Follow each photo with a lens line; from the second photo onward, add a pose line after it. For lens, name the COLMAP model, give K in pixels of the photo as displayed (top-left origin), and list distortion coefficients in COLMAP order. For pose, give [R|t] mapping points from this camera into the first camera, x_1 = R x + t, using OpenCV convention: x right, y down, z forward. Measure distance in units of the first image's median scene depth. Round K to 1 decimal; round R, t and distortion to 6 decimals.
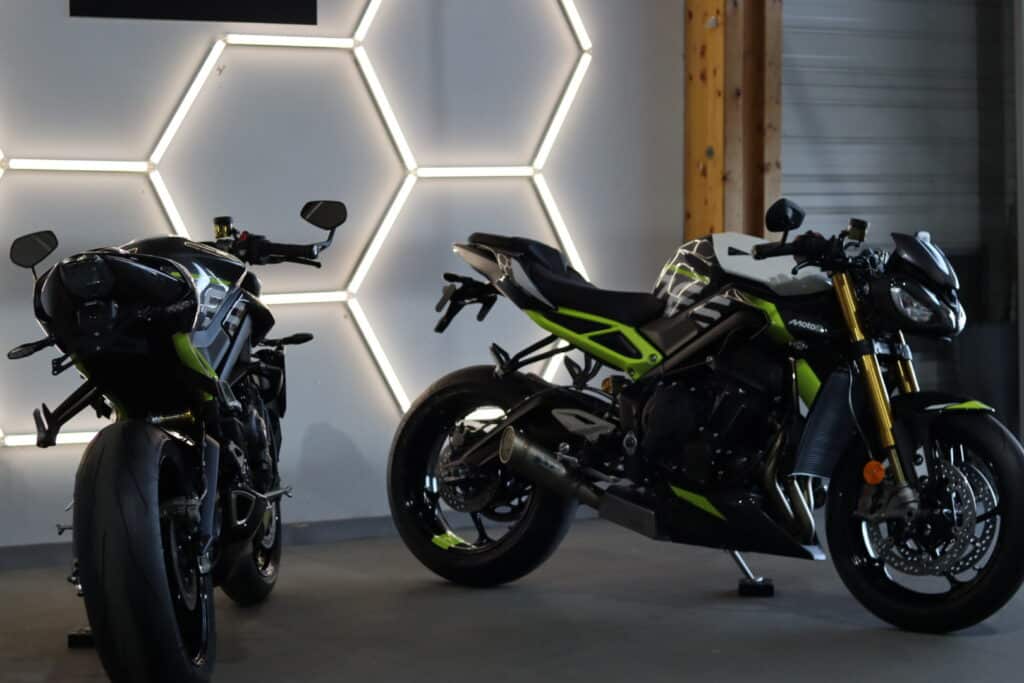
lens RADIAL K [[2394.8, 0, 512.0], [0, 2394.8, 341.5], [0, 0, 1]] dist [-0.047233, 0.047087]
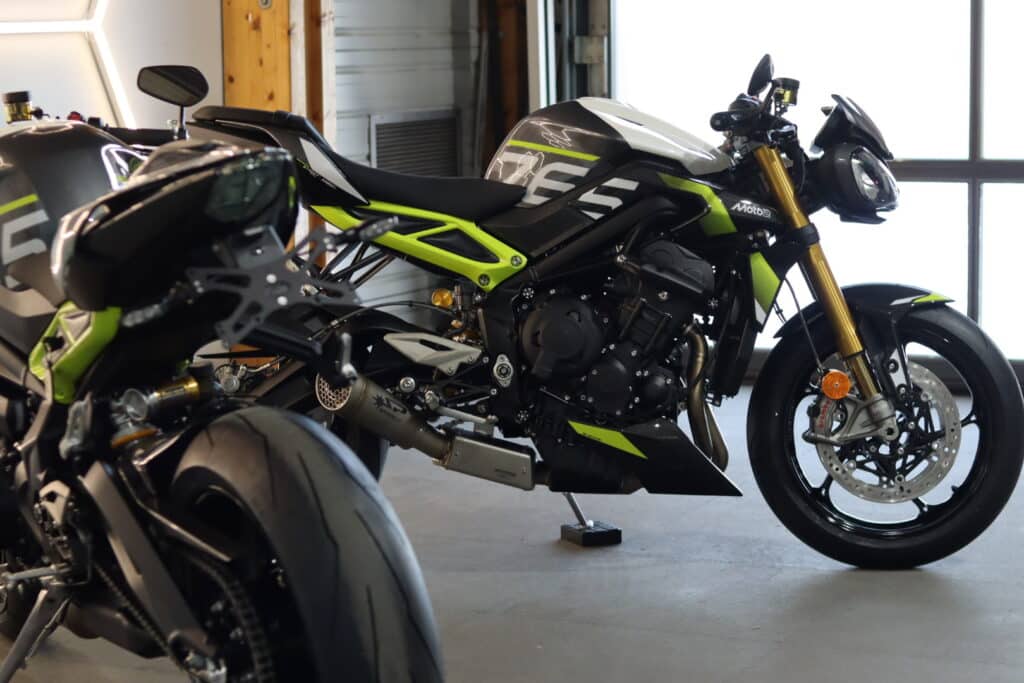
lens RADIAL K [[2394.8, 0, 512.0], [0, 2394.8, 341.5], [0, 0, 1]] dist [-0.047233, 0.047087]
pose [[0.863874, -0.073295, 0.498347, -0.341998], [0.043734, 0.996534, 0.070756, -0.022812], [-0.501807, -0.039330, 0.864085, 0.326607]]
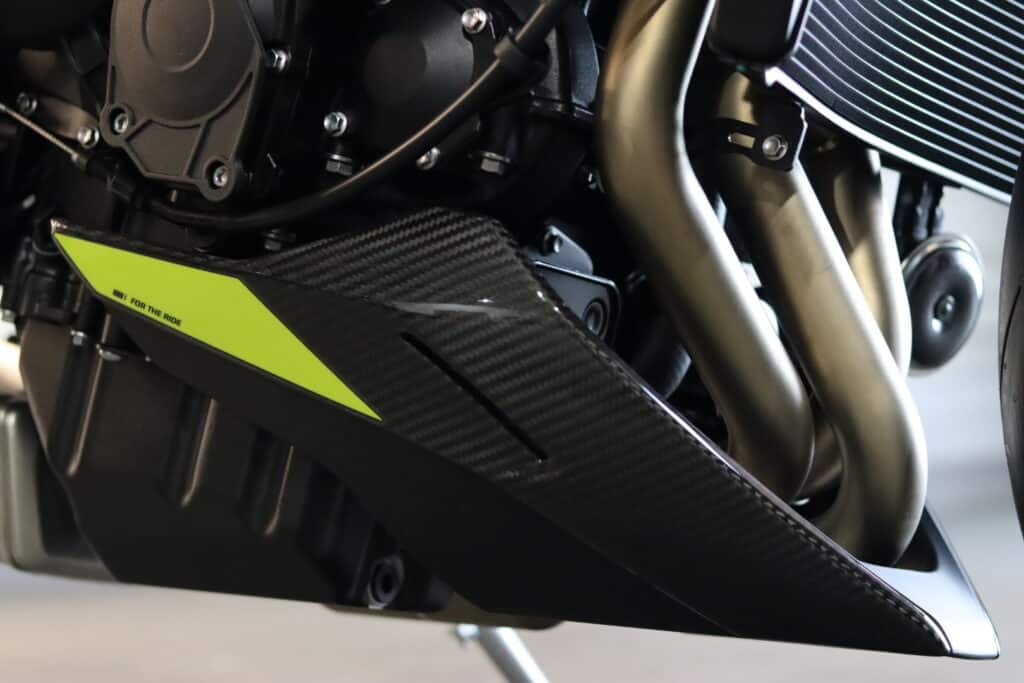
lens RADIAL K [[2394.8, 0, 512.0], [0, 2394.8, 341.5], [0, 0, 1]] dist [-0.047233, 0.047087]
pose [[0.999425, -0.033777, -0.002981, 0.097992], [0.033519, 0.997408, -0.063663, 0.079125], [0.005124, 0.063526, 0.997967, 0.830588]]
